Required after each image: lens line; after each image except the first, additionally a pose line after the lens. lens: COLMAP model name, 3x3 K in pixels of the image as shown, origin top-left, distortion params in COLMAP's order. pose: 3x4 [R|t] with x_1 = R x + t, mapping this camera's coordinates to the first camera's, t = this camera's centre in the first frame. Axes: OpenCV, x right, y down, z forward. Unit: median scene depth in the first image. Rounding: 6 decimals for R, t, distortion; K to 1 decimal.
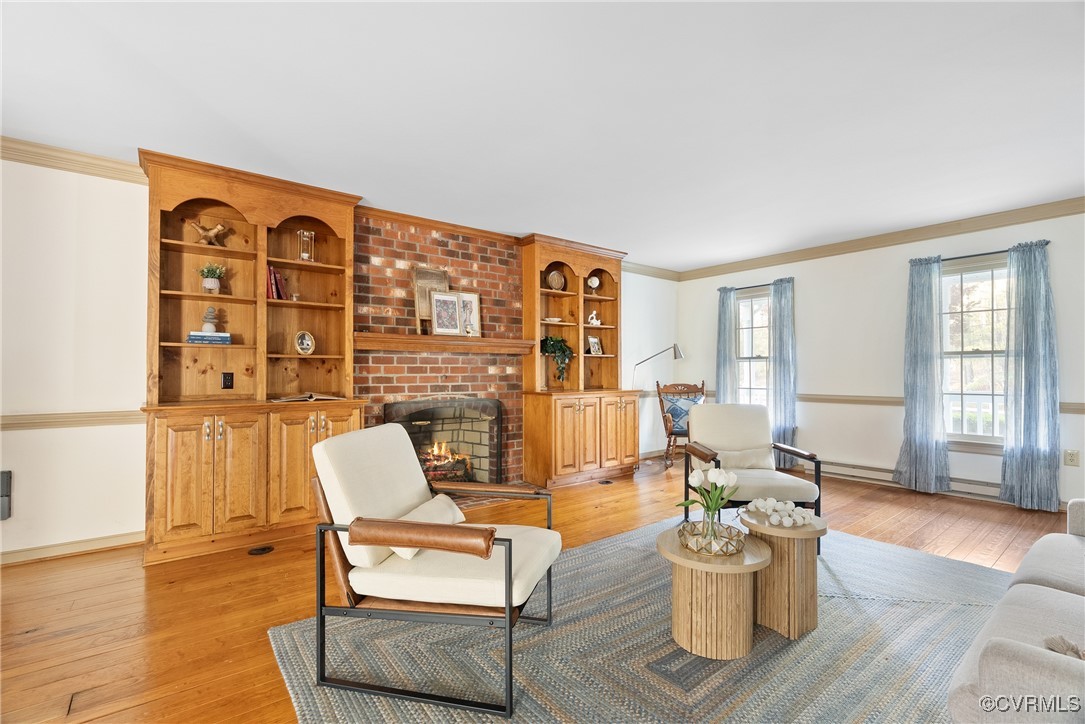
lens RADIAL K [[491.5, 0, 548.3], [0, 491.5, 361.5], [0, 0, 1]] dist [-0.008737, 0.003645]
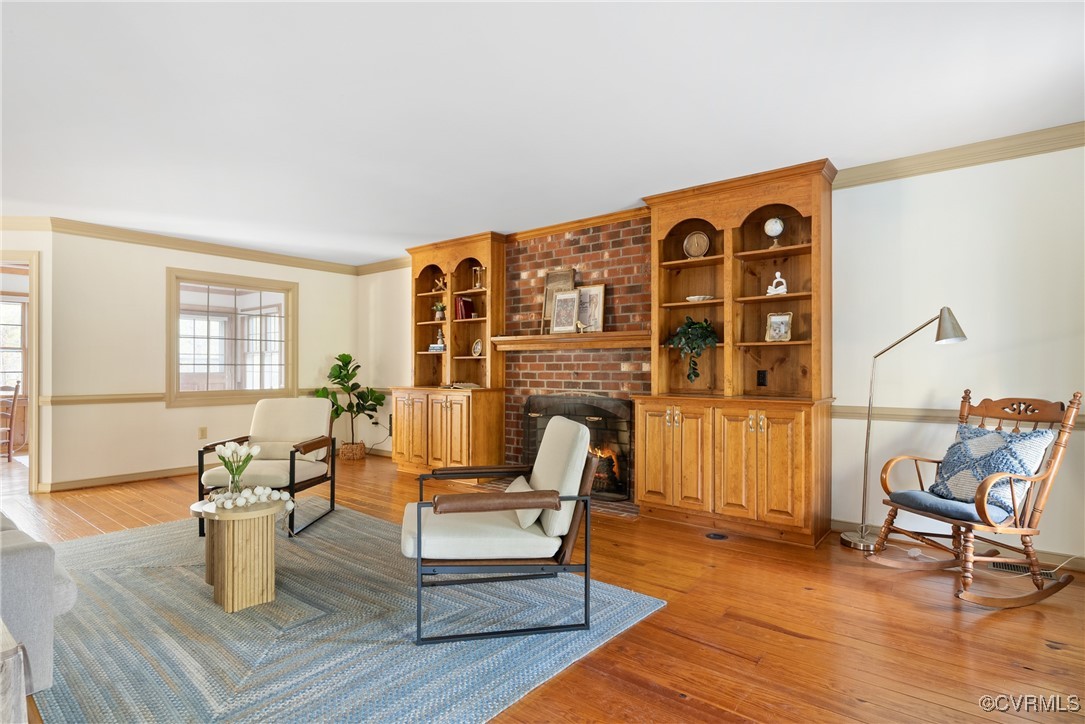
lens RADIAL K [[569.5, 0, 548.4], [0, 569.5, 368.7], [0, 0, 1]] dist [0.011329, 0.002338]
pose [[0.216368, 0.005113, -0.976299, 0.908842], [0.022100, 0.999704, 0.010133, 0.007587], [0.976062, -0.023768, 0.216191, 0.678305]]
